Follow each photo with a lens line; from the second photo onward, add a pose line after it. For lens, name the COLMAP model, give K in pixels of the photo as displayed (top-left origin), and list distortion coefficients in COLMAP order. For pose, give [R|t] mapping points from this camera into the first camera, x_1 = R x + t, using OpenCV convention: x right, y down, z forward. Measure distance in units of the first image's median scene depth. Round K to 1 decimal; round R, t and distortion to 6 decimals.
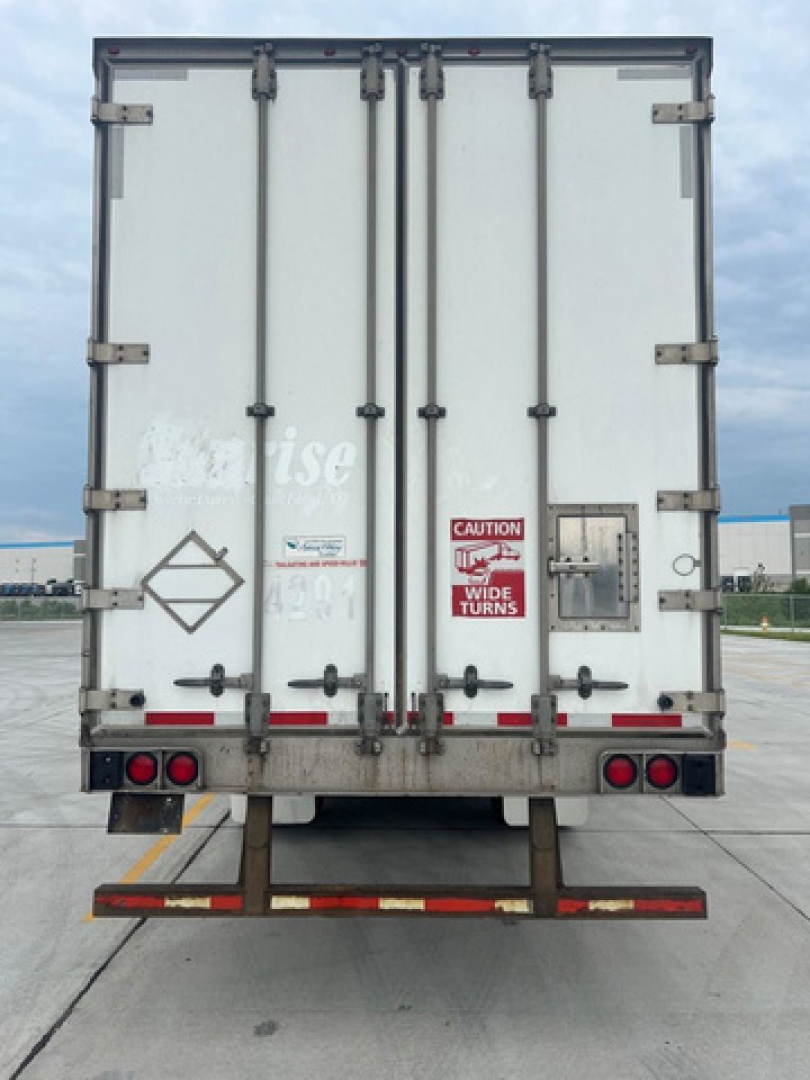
lens RADIAL K [[801.9, 0, 405.1], [0, 801.9, 543.2], [0, 0, 1]] dist [0.028635, 0.000862]
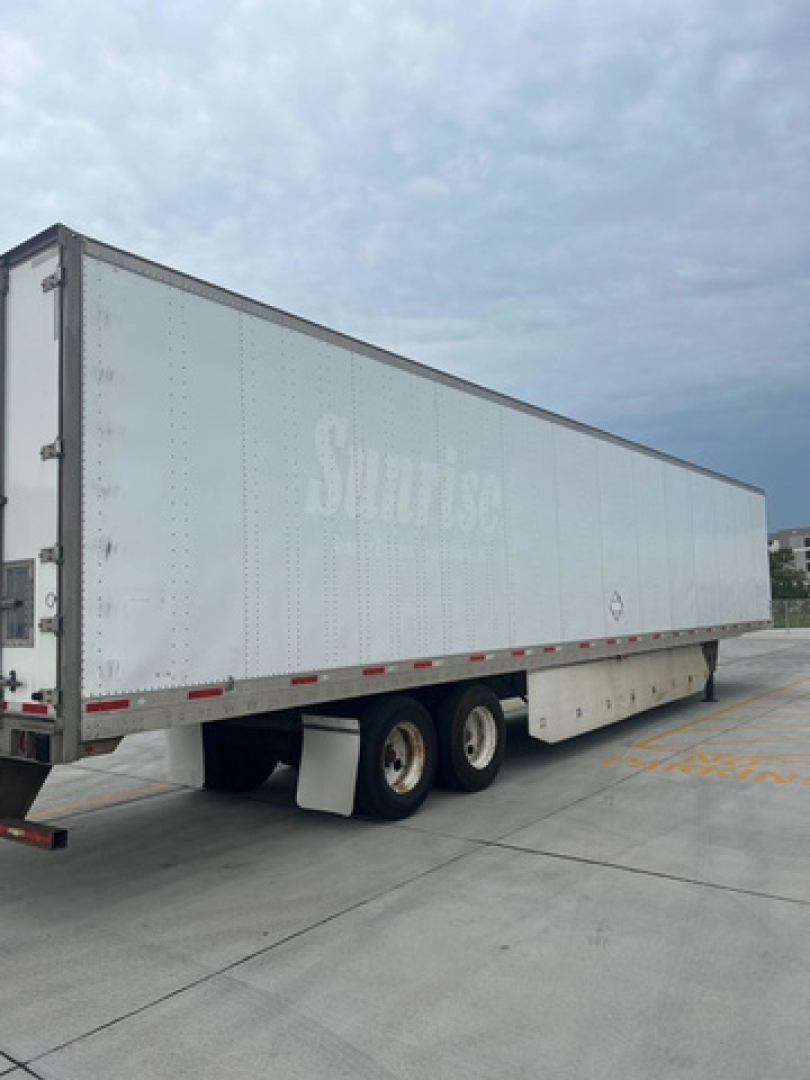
lens RADIAL K [[812.0, 0, 411.4], [0, 812.0, 539.2], [0, 0, 1]] dist [0.042022, -0.031936]
pose [[0.795778, -0.076529, -0.600734, 1.690079], [0.066791, 0.997023, -0.038535, 0.017781], [0.601894, -0.009458, 0.798520, 0.226916]]
